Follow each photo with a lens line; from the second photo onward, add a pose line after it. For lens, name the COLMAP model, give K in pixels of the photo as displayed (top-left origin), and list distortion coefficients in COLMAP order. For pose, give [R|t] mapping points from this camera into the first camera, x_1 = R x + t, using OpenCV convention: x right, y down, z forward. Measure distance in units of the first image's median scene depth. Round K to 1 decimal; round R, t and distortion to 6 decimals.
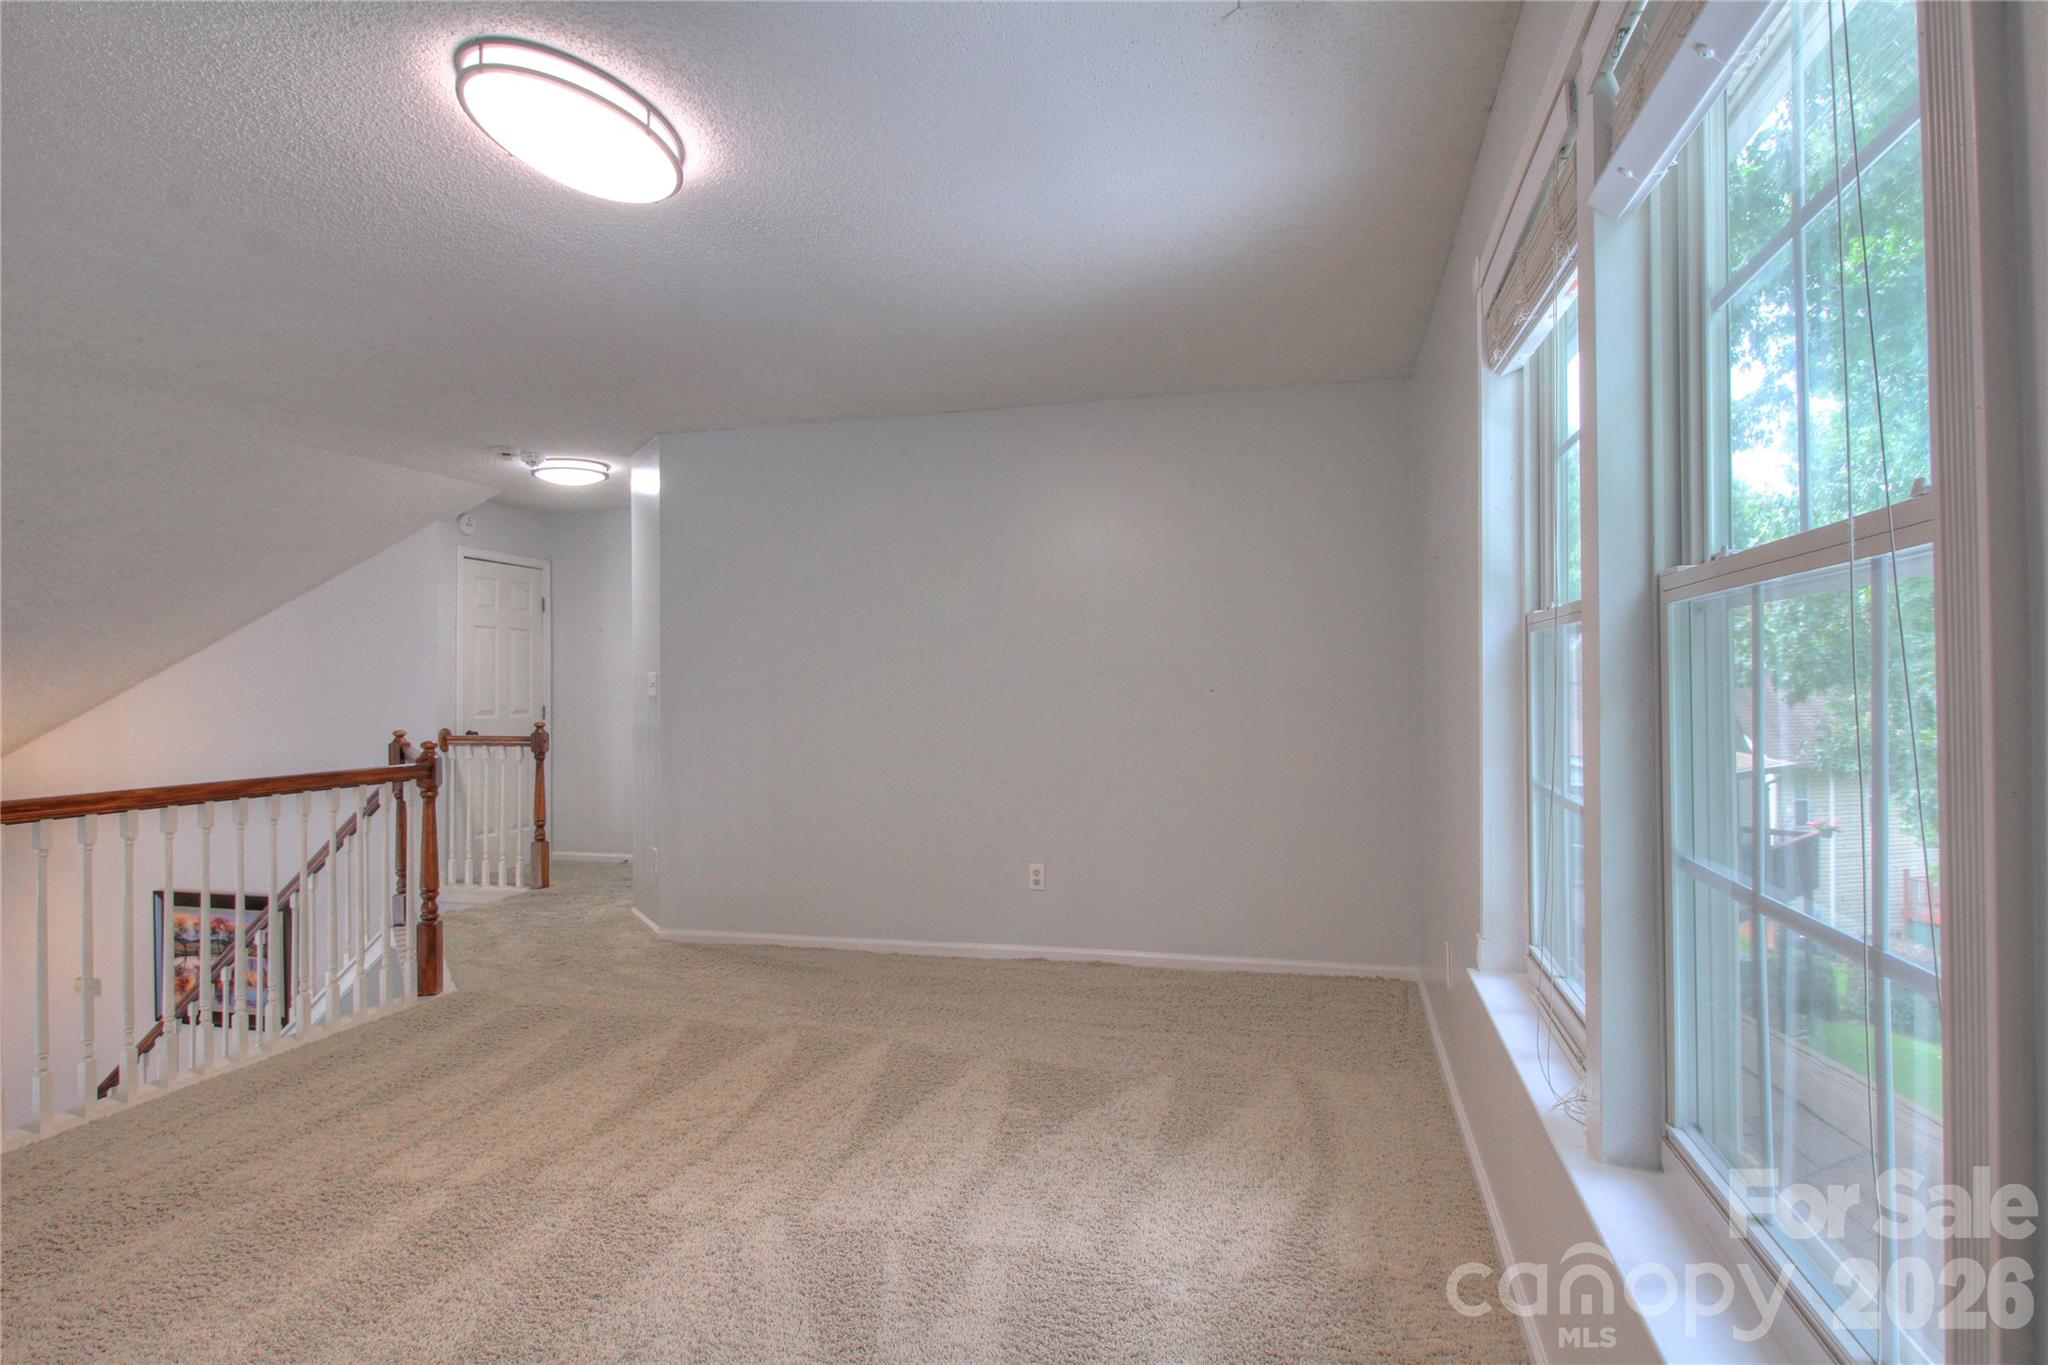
lens RADIAL K [[1171.3, 0, 1016.5], [0, 1171.3, 676.7], [0, 0, 1]] dist [0.001775, 0.000161]
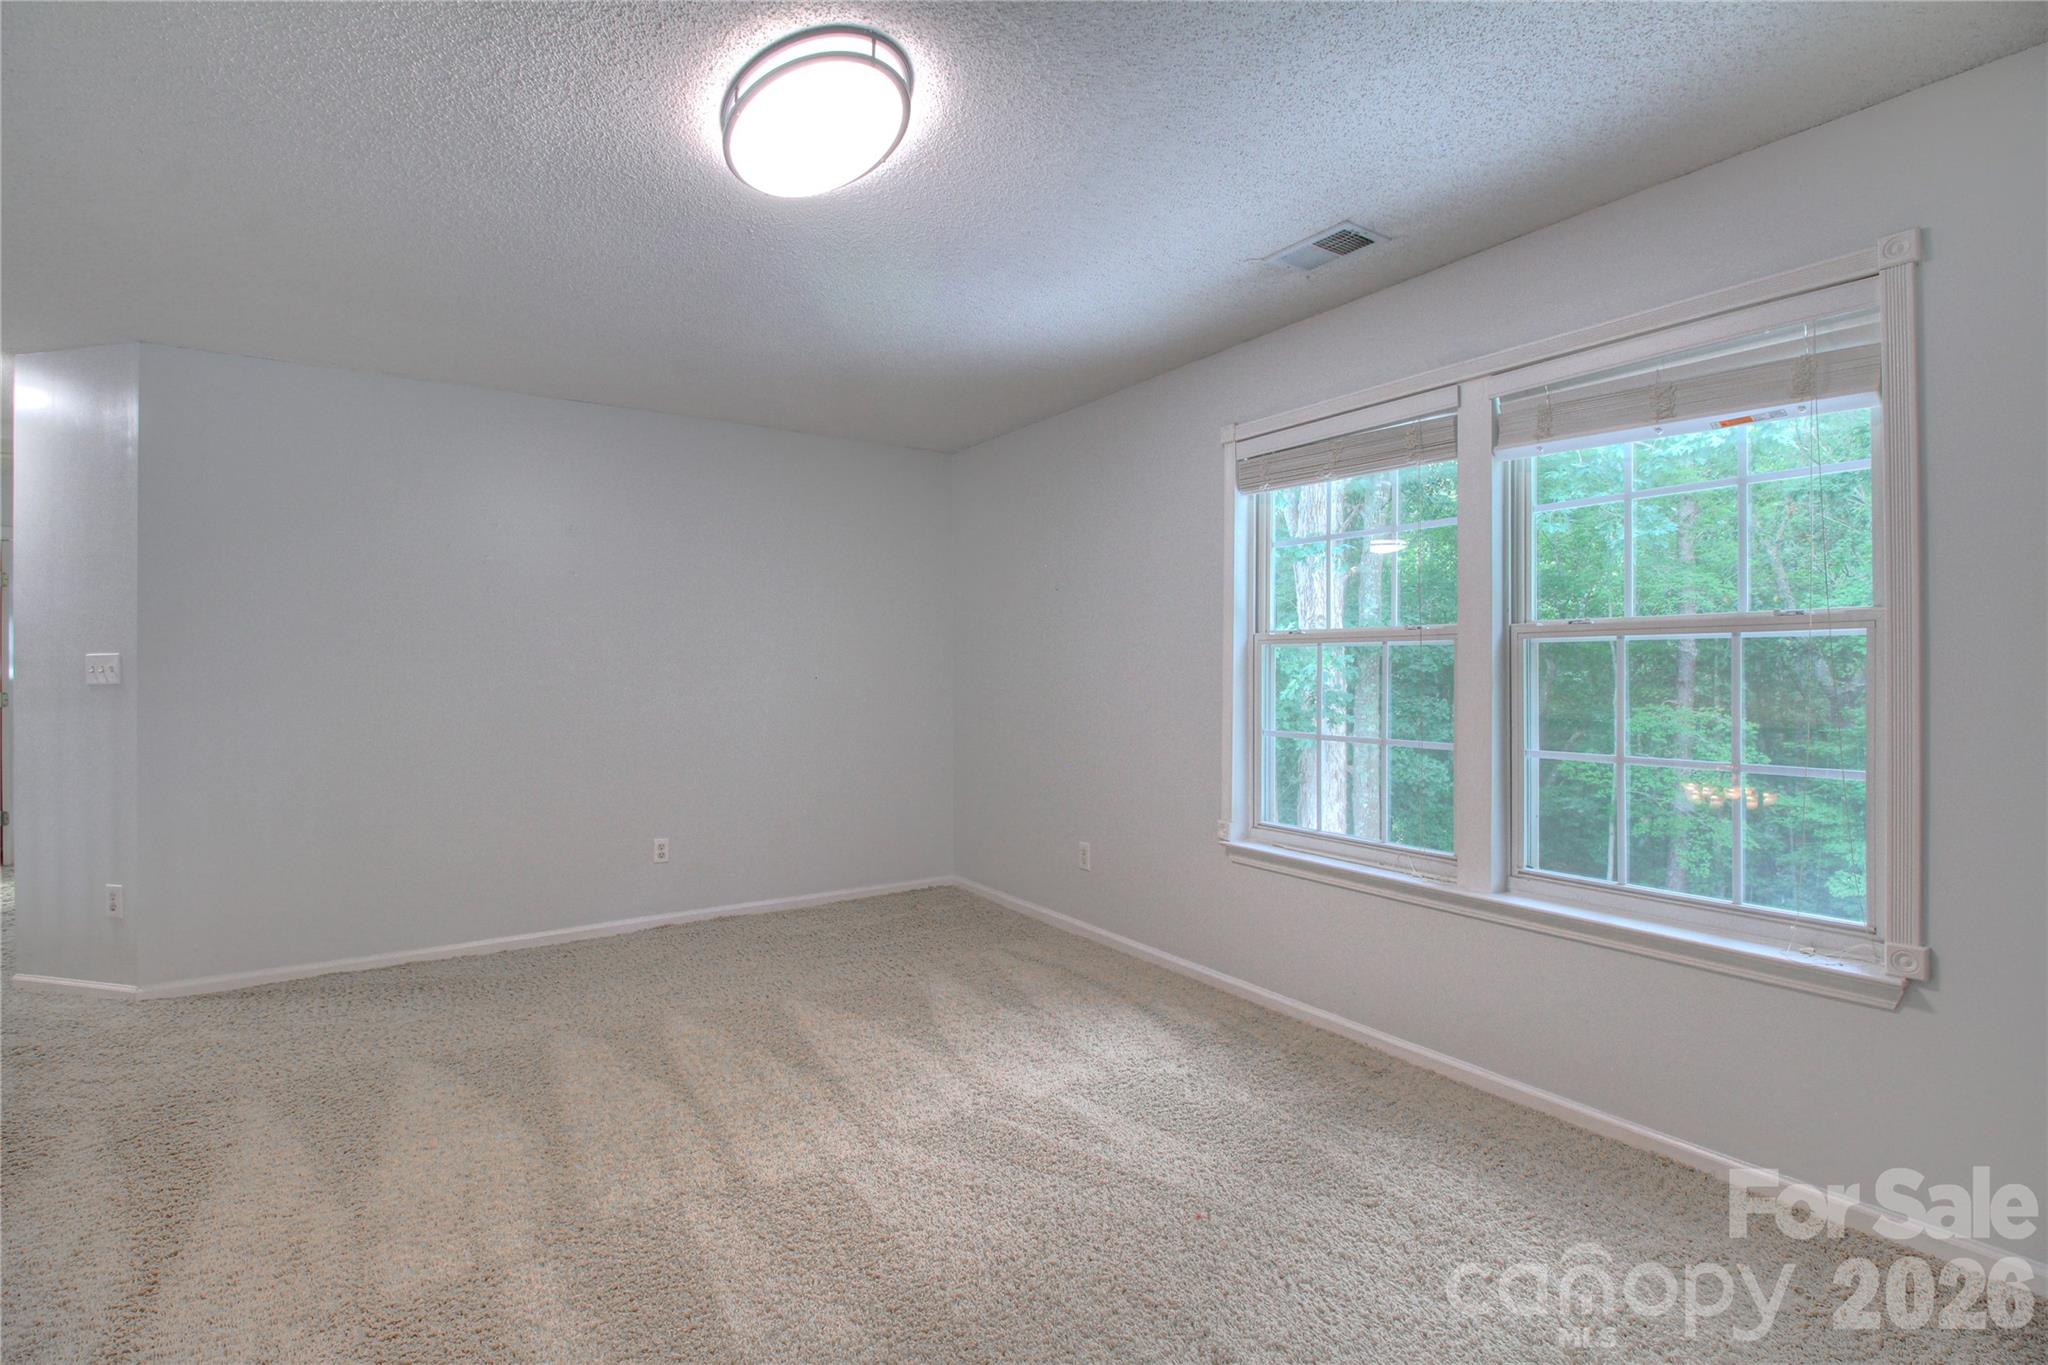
lens RADIAL K [[999.7, 0, 1020.3], [0, 999.7, 679.7], [0, 0, 1]] dist [-0.013271, -0.003069]
pose [[0.641237, -0.000863, 0.767342, -0.724050], [-0.007739, 0.999941, 0.007591, 0.005558], [-0.767304, -0.010806, 0.641193, 0.238915]]
